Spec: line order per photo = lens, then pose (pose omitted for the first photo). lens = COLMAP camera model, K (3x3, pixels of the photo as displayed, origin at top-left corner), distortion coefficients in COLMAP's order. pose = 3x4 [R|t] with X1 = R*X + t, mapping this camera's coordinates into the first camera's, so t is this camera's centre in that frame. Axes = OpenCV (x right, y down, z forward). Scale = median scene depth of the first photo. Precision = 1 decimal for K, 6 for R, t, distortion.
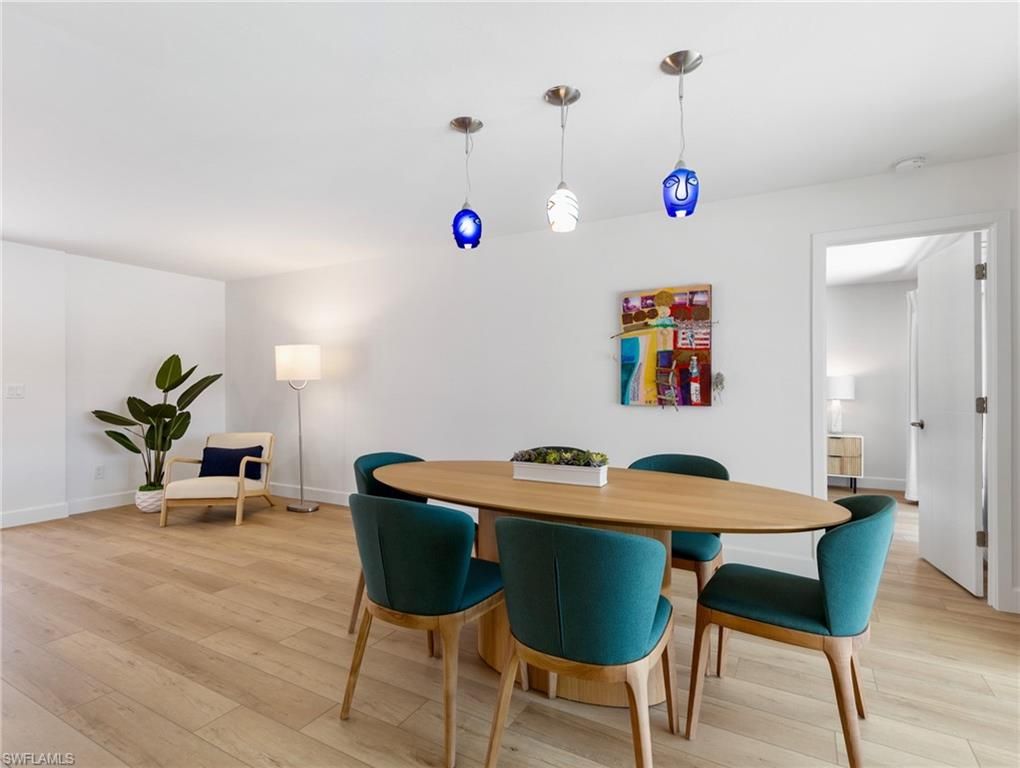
lens RADIAL K [[495.8, 0, 510.0], [0, 495.8, 384.0], [0, 0, 1]] dist [0.001801, 0.000336]
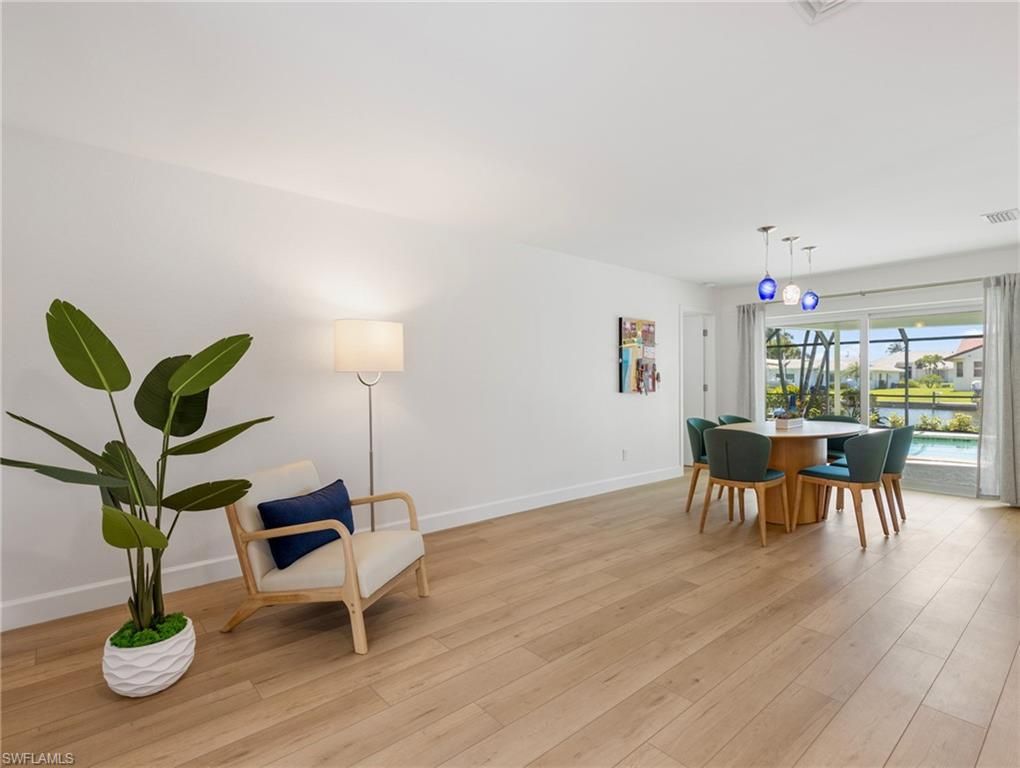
lens RADIAL K [[495.8, 0, 510.0], [0, 495.8, 384.0], [0, 0, 1]] dist [0.001801, 0.000336]
pose [[0.385990, -0.008603, 0.922463, -1.363201], [-0.010826, 0.999845, 0.013855, -0.001782], [-0.922439, -0.015335, 0.385837, 0.783724]]
